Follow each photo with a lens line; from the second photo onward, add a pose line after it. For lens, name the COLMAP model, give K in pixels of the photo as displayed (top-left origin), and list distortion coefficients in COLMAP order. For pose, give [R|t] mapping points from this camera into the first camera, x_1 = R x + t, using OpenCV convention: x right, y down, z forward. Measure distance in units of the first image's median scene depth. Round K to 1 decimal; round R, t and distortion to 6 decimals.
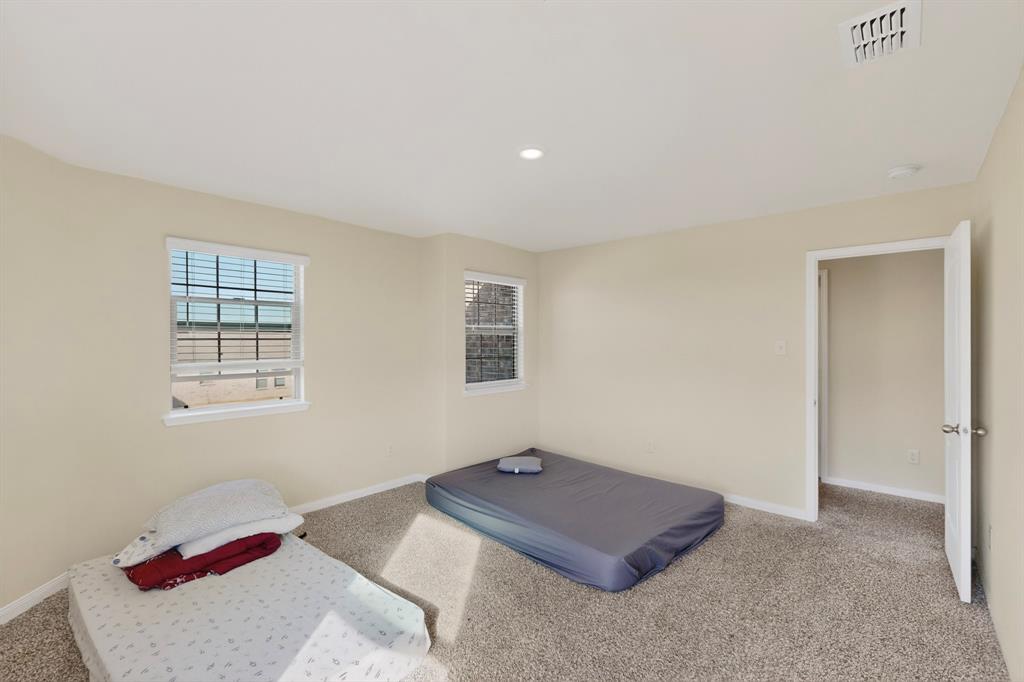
lens RADIAL K [[448.6, 0, 510.1], [0, 448.6, 343.9], [0, 0, 1]] dist [0.005404, -0.001169]
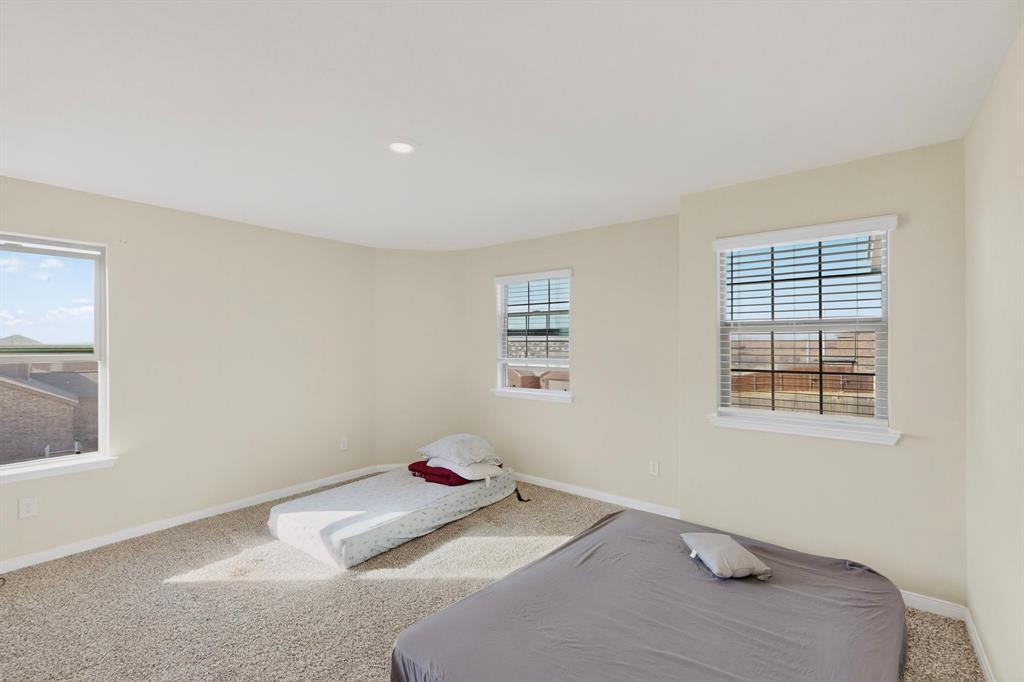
lens RADIAL K [[448.6, 0, 510.7], [0, 448.6, 337.6], [0, 0, 1]] dist [0.005404, -0.001169]
pose [[0.057528, -0.004034, -0.998336, 0.752113], [-0.003180, 0.999986, -0.004224, -0.015633], [0.998339, 0.003417, 0.057514, 0.861639]]
